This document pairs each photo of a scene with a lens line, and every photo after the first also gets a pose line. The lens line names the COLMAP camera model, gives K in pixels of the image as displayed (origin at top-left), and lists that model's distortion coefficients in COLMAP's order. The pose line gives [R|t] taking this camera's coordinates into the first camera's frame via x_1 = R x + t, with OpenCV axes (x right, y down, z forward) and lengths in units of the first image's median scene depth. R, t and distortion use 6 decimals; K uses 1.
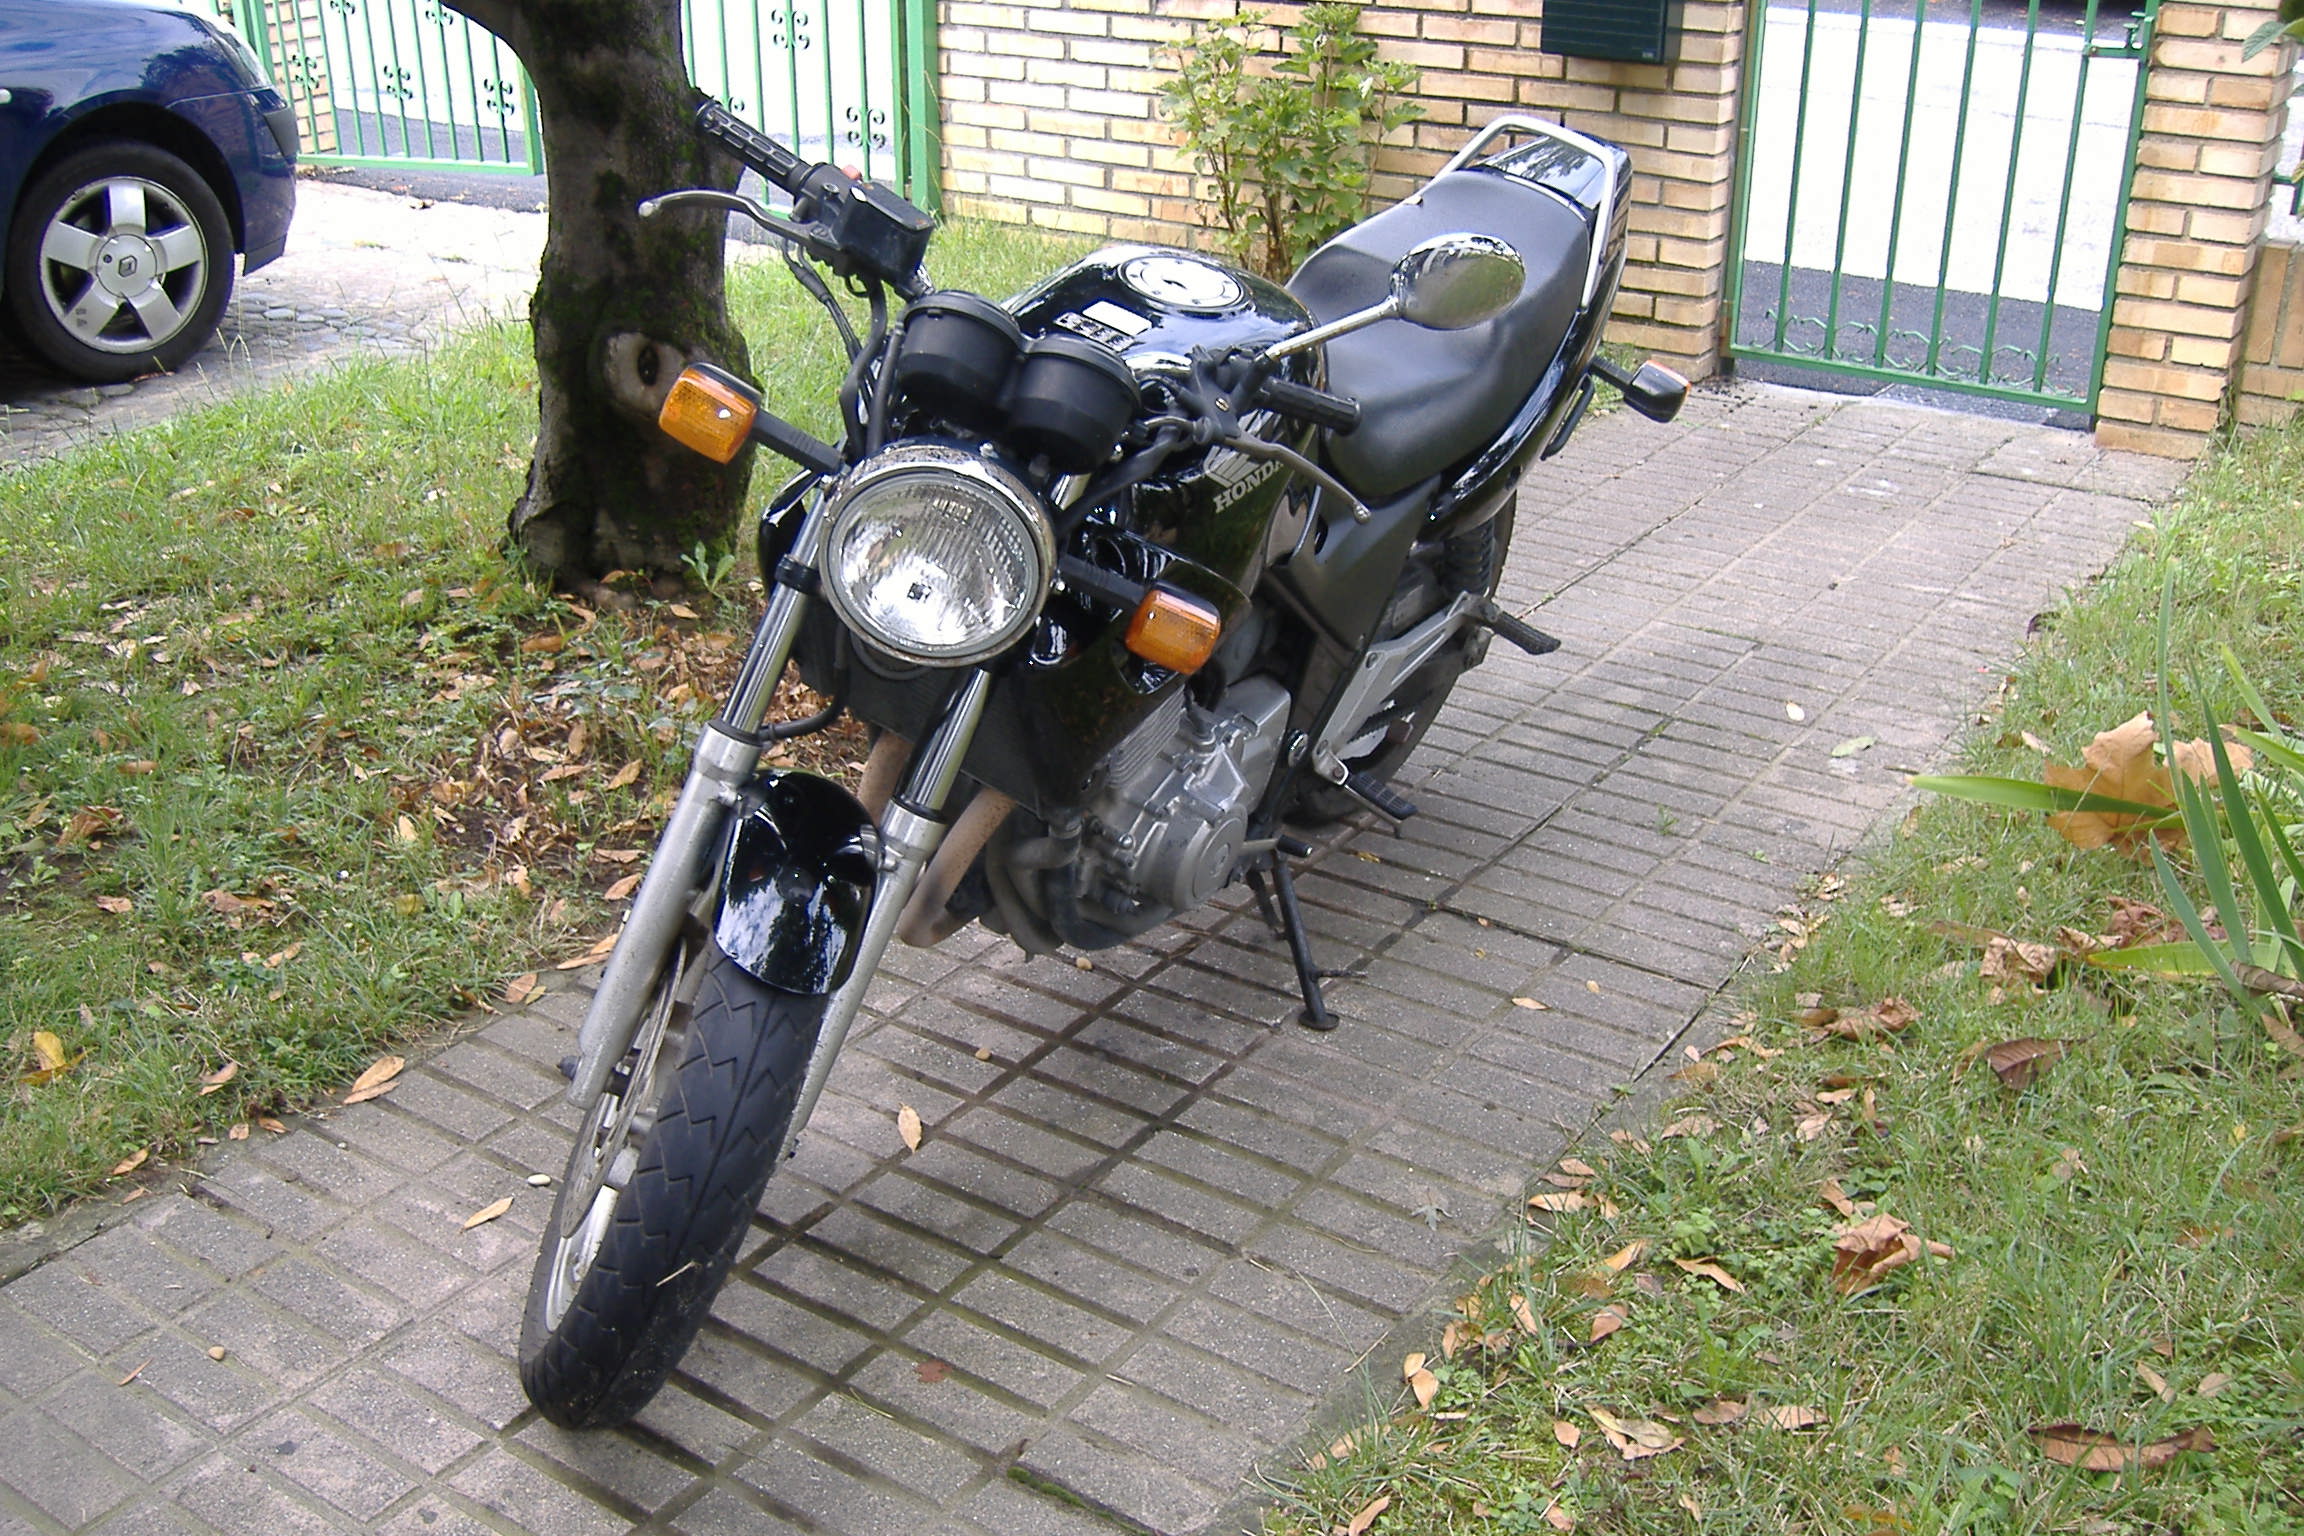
lens RADIAL K [[2405.6, 0, 1152.0], [0, 2405.6, 768.0], [0, 0, 1]] dist [-0.074988, 0.026192]
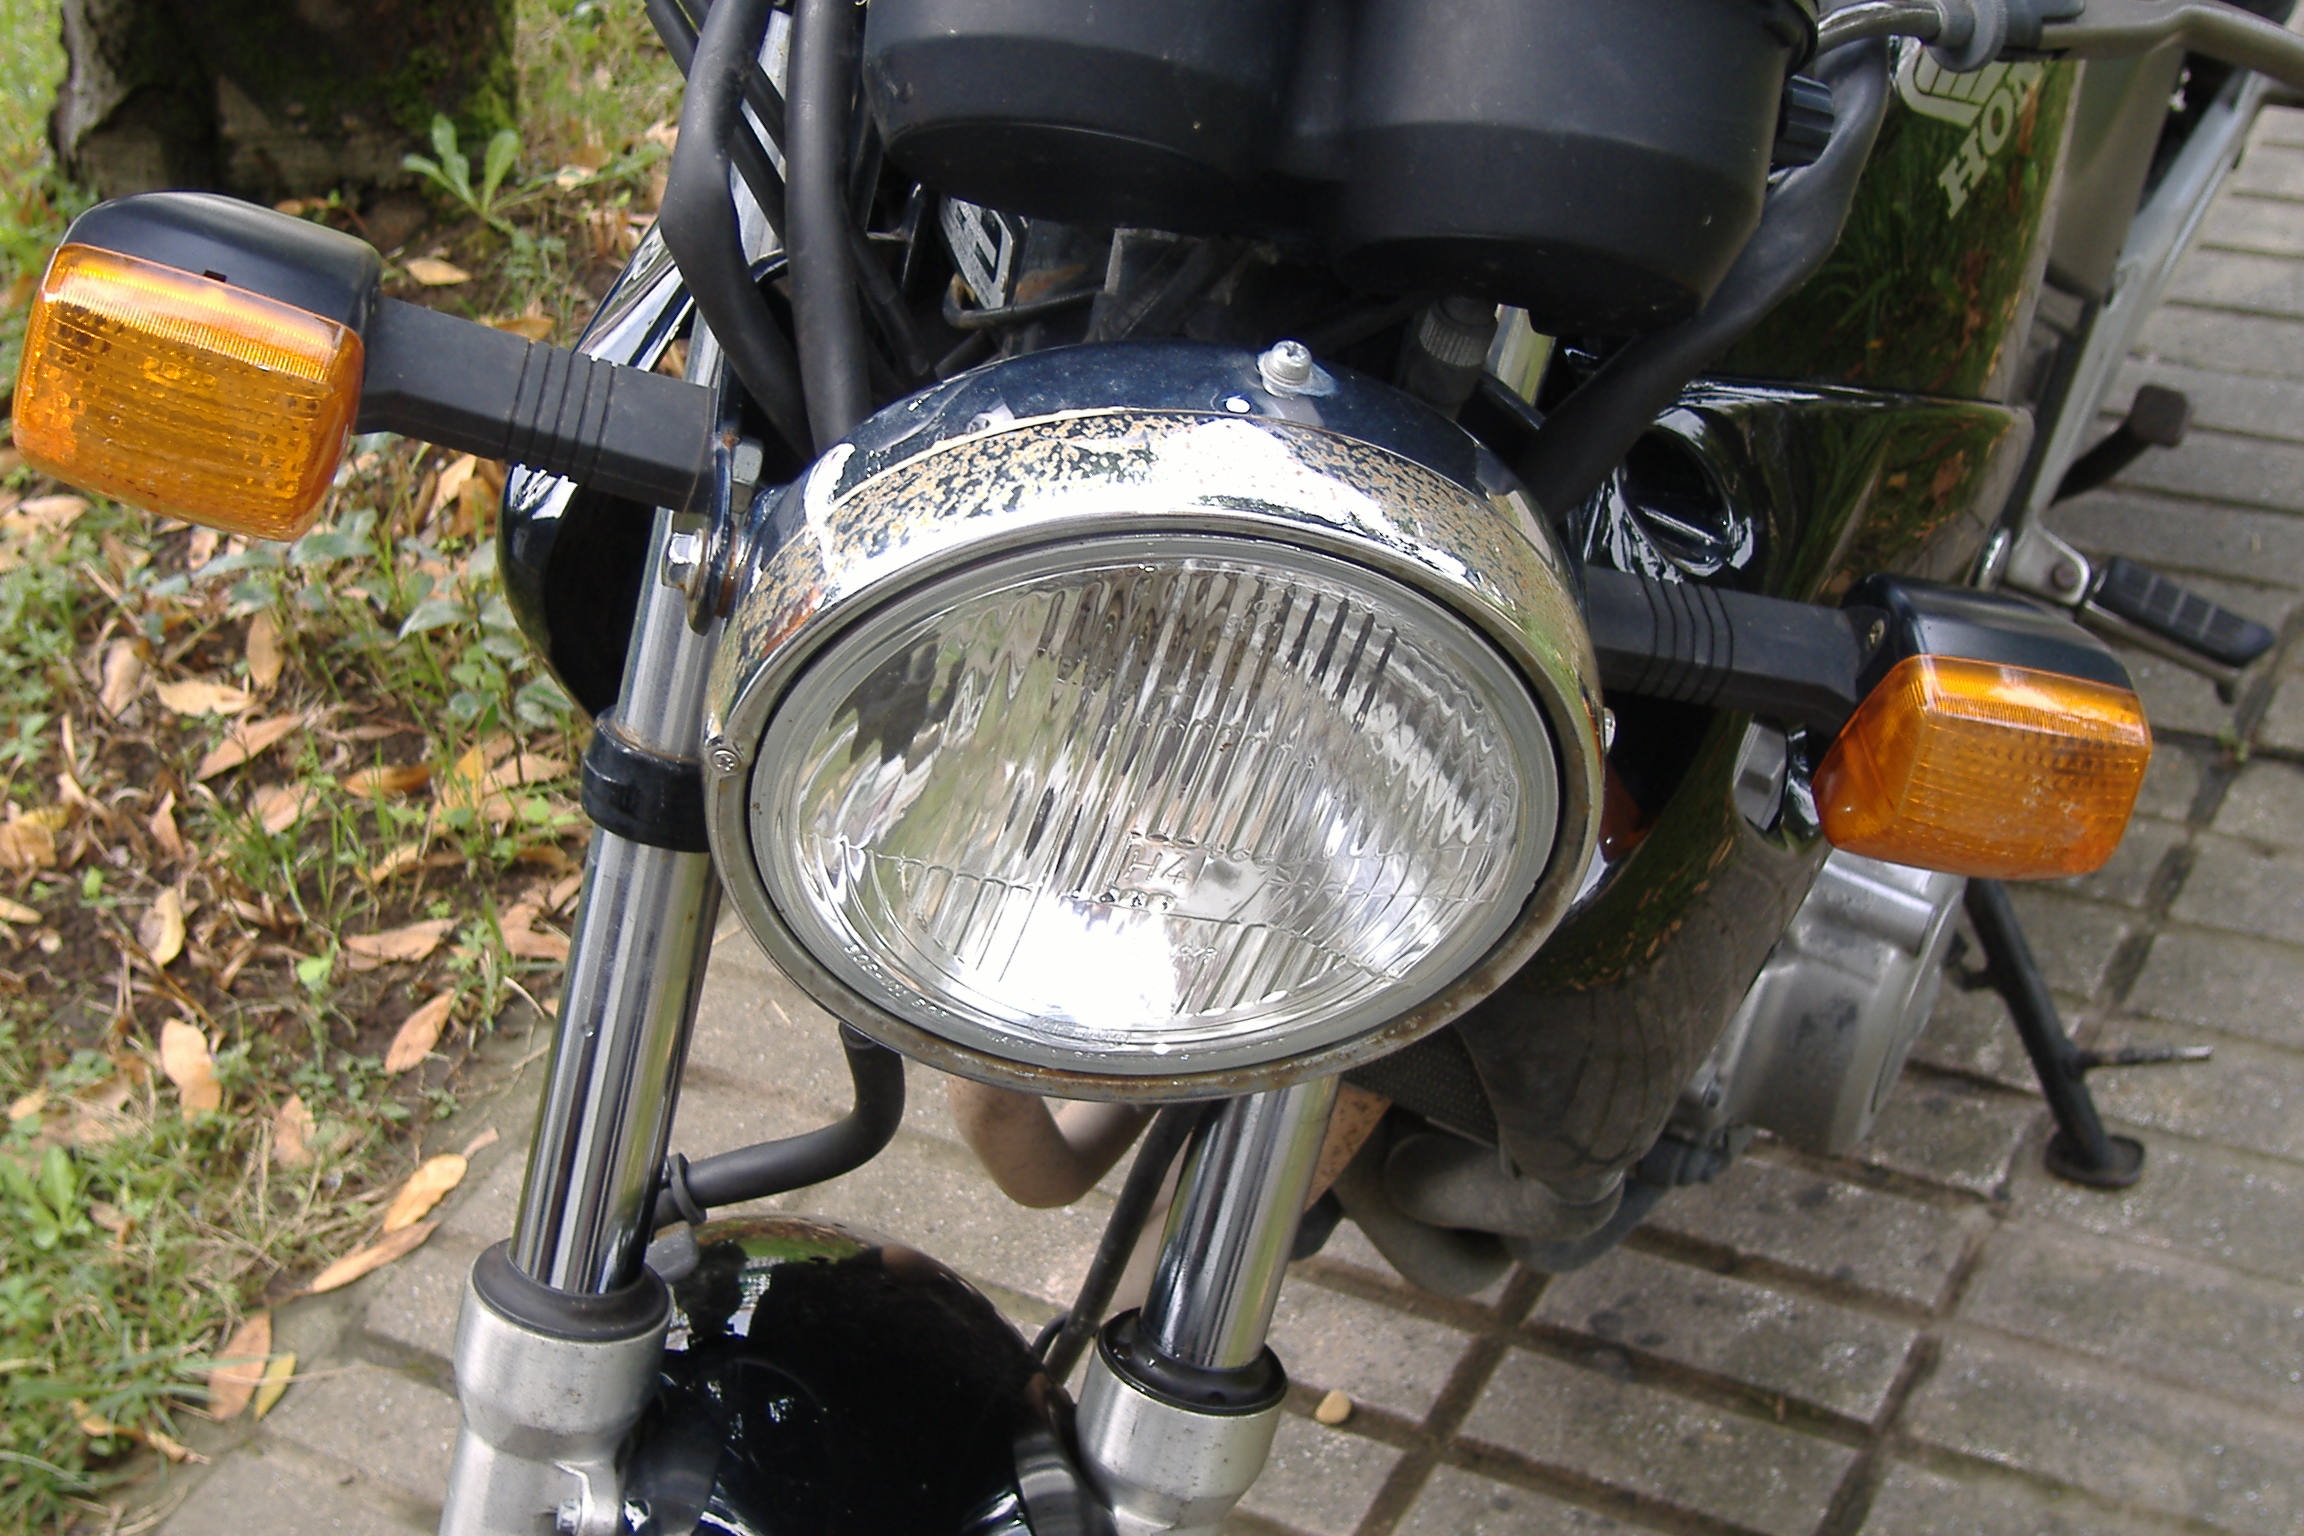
lens RADIAL K [[3399.2, 0, 1152.0], [0, 3399.2, 768.0], [0, 0, 1]] dist [-0.088352, -0.056817]
pose [[0.982703, -0.176360, -0.056497, -0.043496], [0.184389, 0.960125, 0.210145, -0.105357], [0.017183, -0.216927, 0.976037, 0.402453]]
